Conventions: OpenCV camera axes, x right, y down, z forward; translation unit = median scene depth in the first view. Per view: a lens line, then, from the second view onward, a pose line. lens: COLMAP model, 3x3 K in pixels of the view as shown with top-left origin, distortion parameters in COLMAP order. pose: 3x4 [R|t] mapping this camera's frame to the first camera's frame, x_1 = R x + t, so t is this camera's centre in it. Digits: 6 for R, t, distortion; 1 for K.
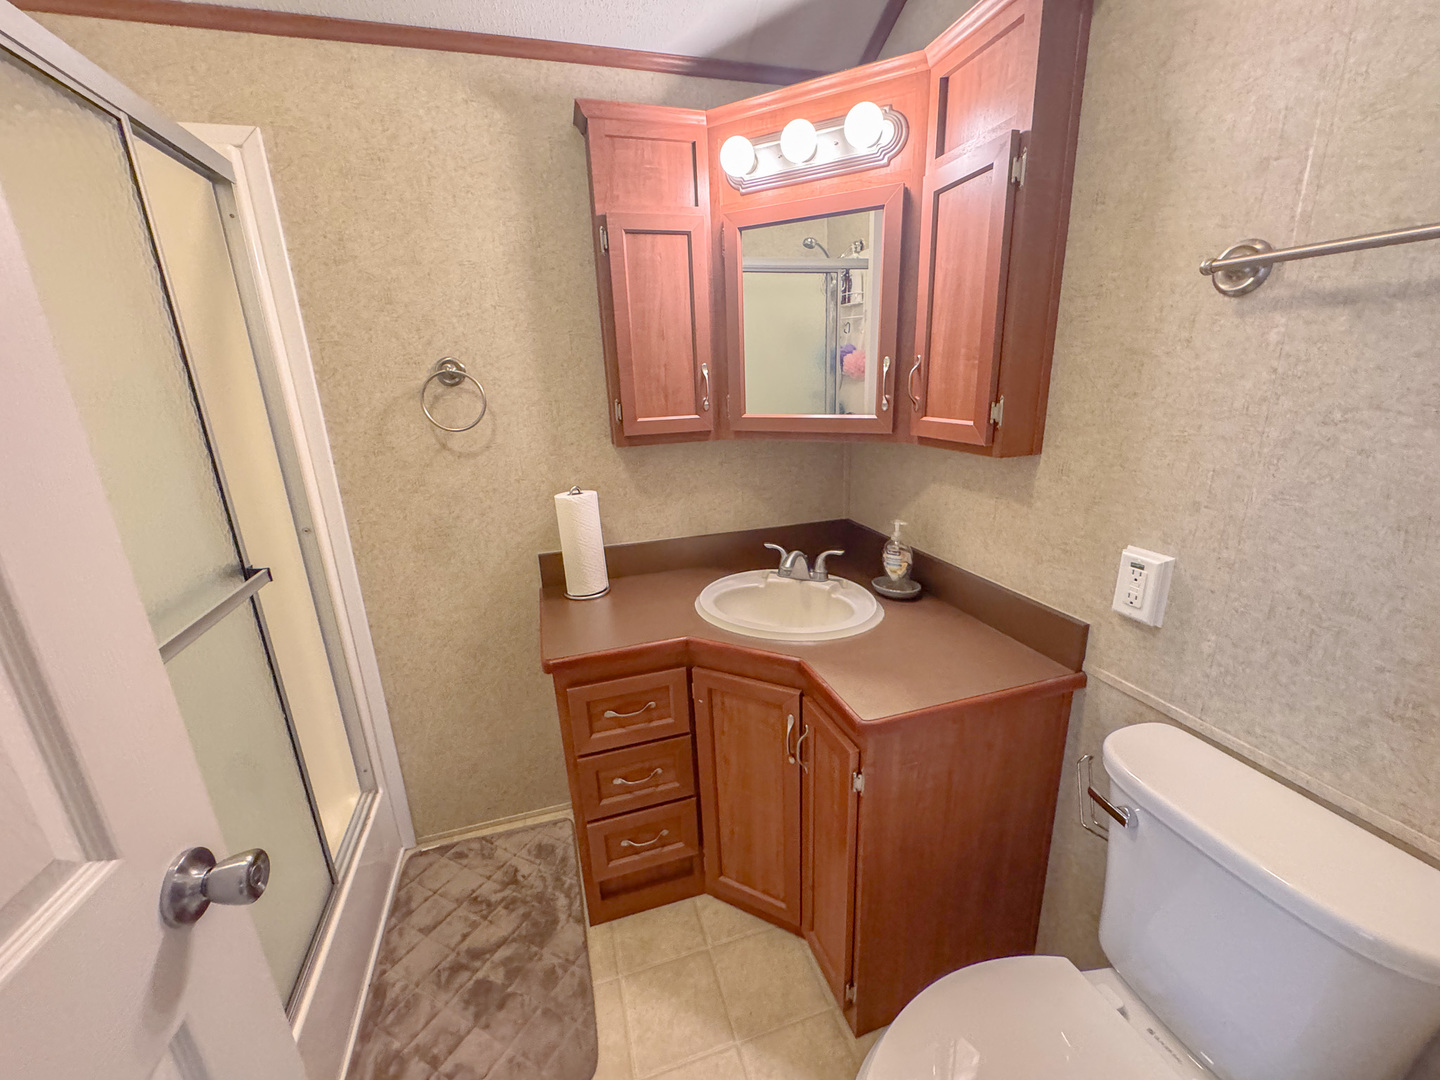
lens RADIAL K [[570.7, 0, 721.4], [0, 570.7, 536.7], [0, 0, 1]] dist [-0.005717, 0.000080]
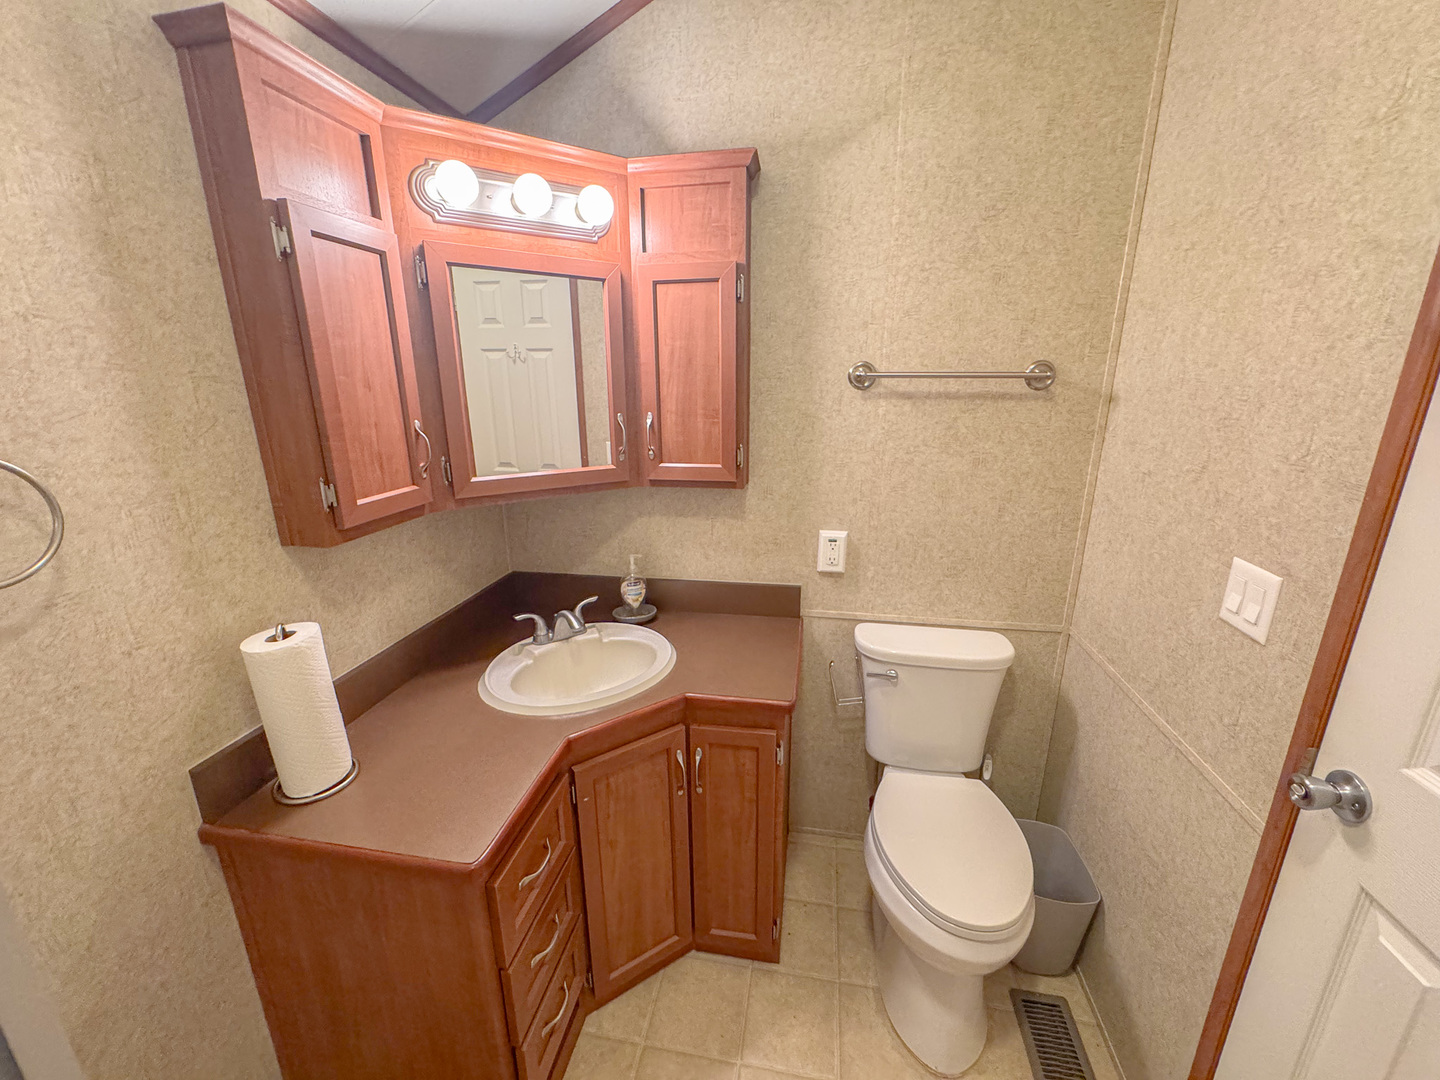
lens RADIAL K [[570.7, 0, 721.4], [0, 570.7, 536.7], [0, 0, 1]] dist [-0.005717, 0.000080]
pose [[0.458128, -0.202172, 0.865589, -0.649559], [0.234010, 0.966871, 0.101974, -0.154570], [-0.857530, 0.155839, 0.490262, 0.333376]]
